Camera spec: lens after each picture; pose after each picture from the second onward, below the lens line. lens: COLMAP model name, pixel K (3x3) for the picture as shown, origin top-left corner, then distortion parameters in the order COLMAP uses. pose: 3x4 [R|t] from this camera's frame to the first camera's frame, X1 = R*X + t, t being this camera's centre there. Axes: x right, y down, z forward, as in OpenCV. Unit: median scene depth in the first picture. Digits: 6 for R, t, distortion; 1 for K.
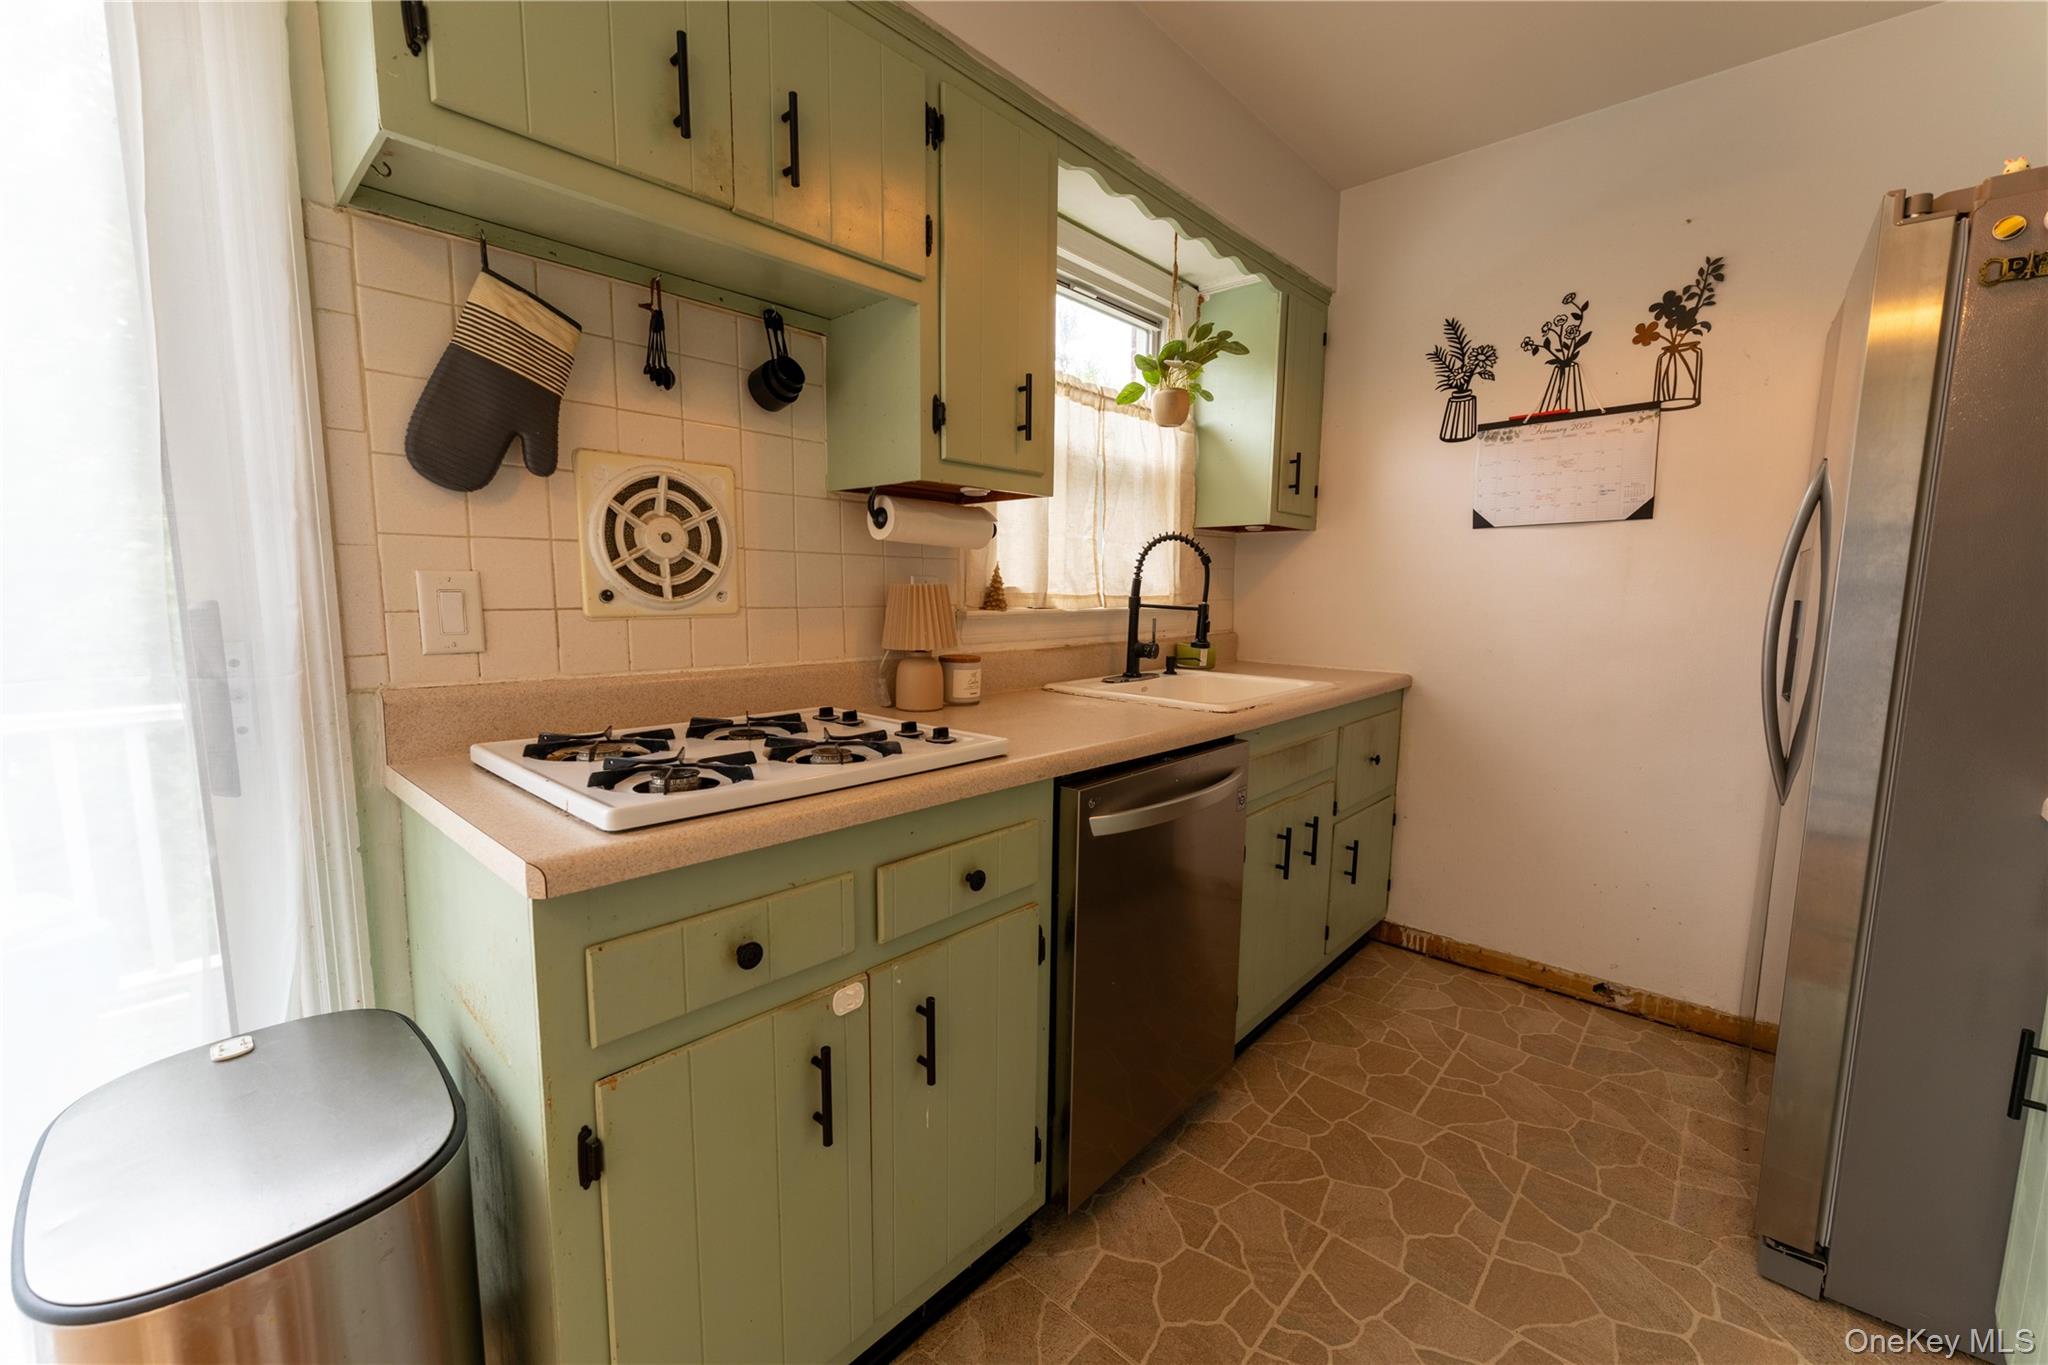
lens RADIAL K [[811.2, 0, 1023.7], [0, 811.2, 684.8], [0, 0, 1]] dist [-0.000169, -0.000191]
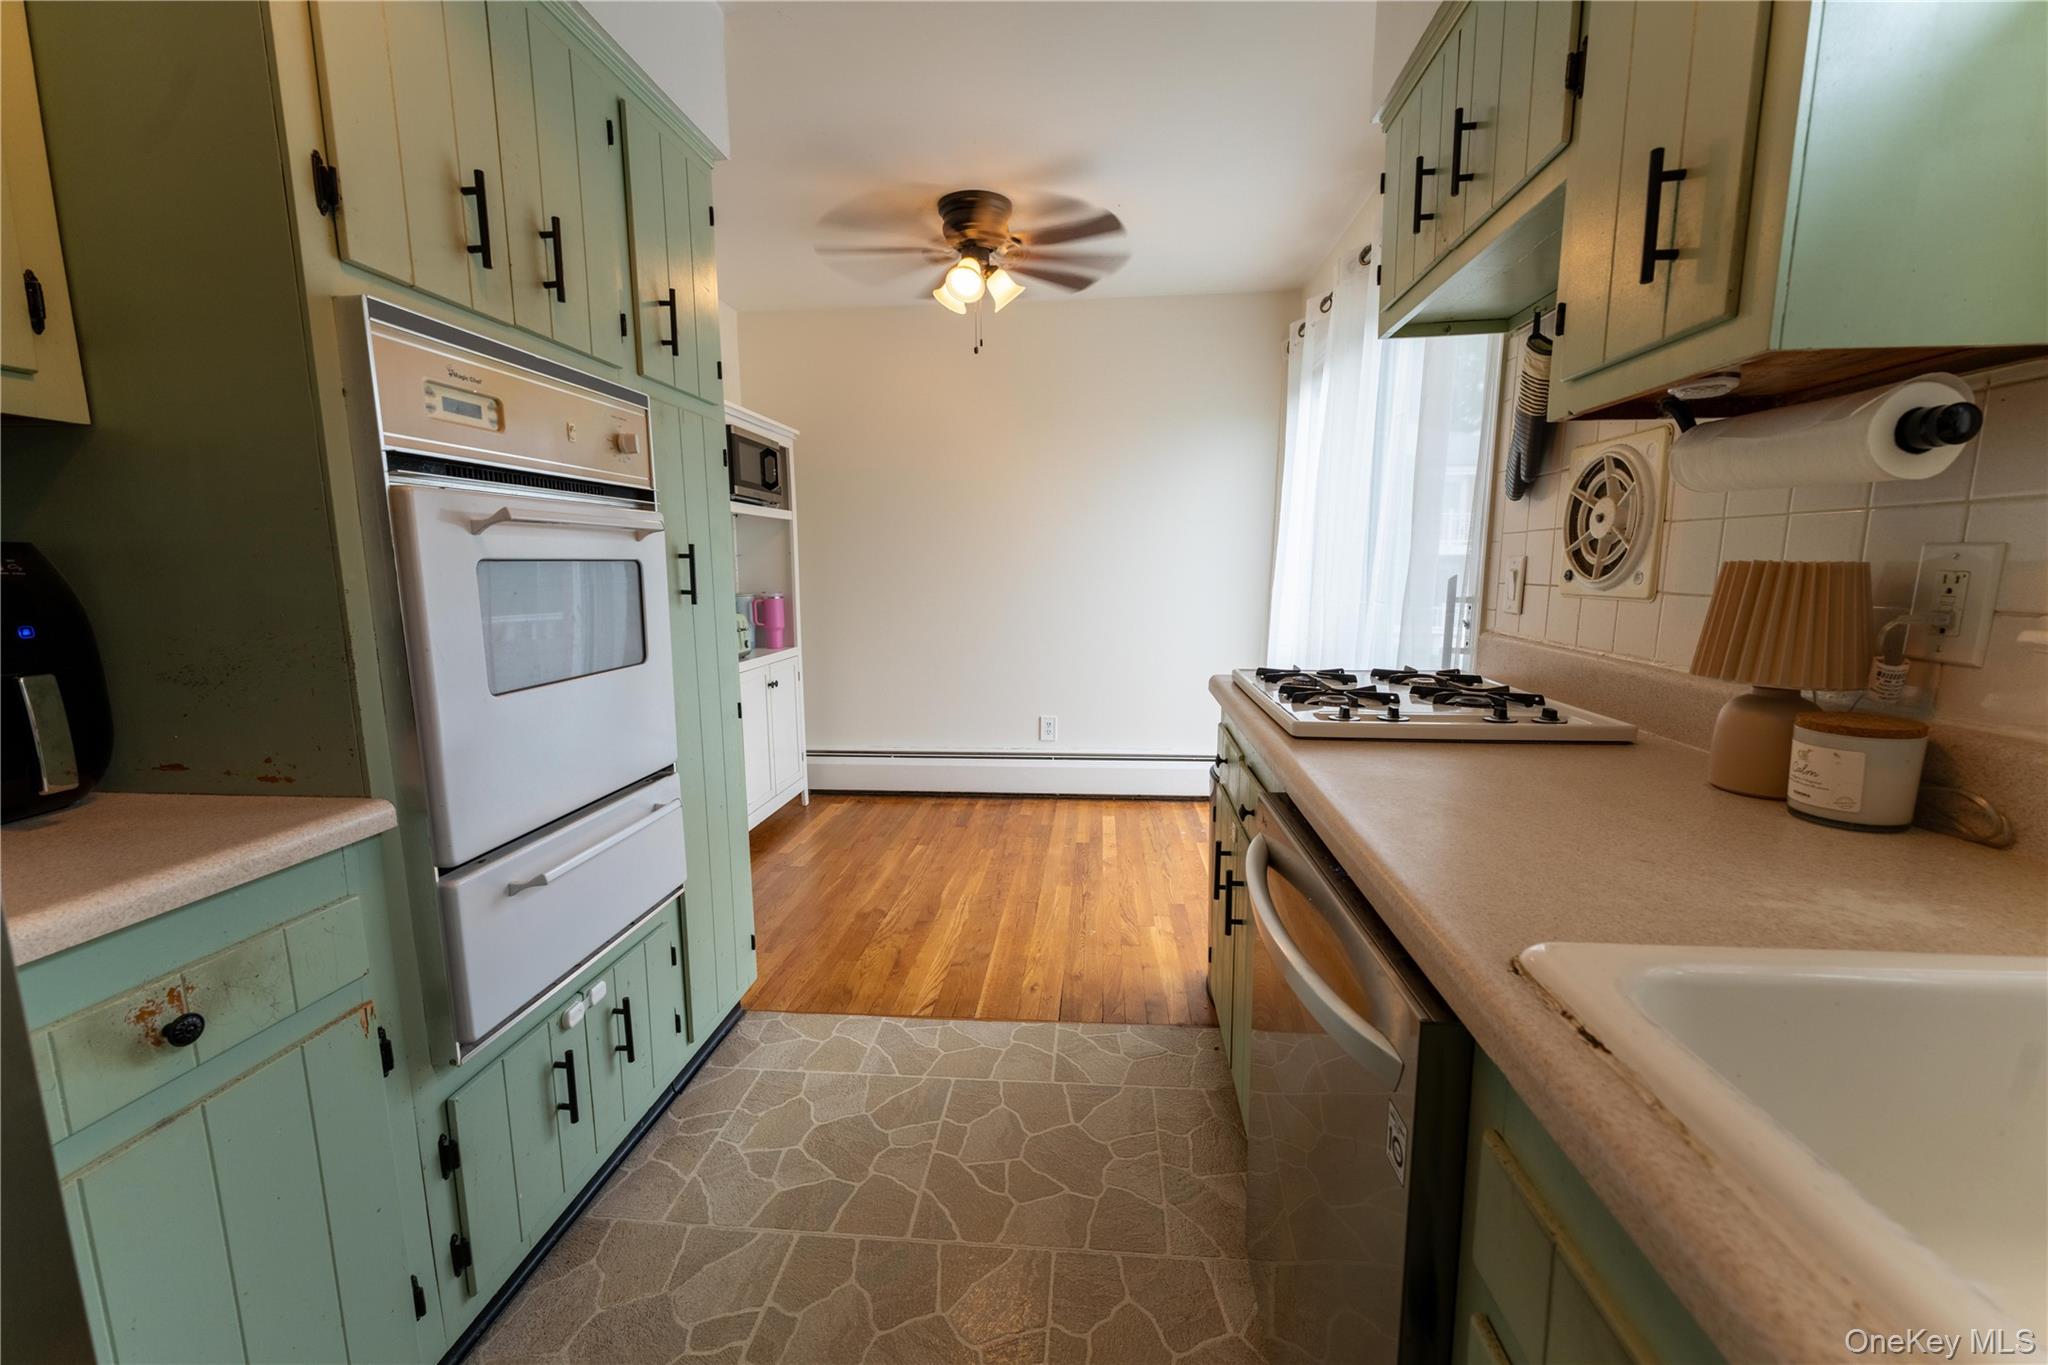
lens RADIAL K [[811.2, 0, 1023.7], [0, 811.2, 684.8], [0, 0, 1]] dist [-0.000169, -0.000191]
pose [[-0.800844, 0.085424, -0.592749, 0.550785], [-0.072195, 0.968785, 0.237156, -0.124485], [0.594506, 0.232718, -0.769679, 1.034495]]
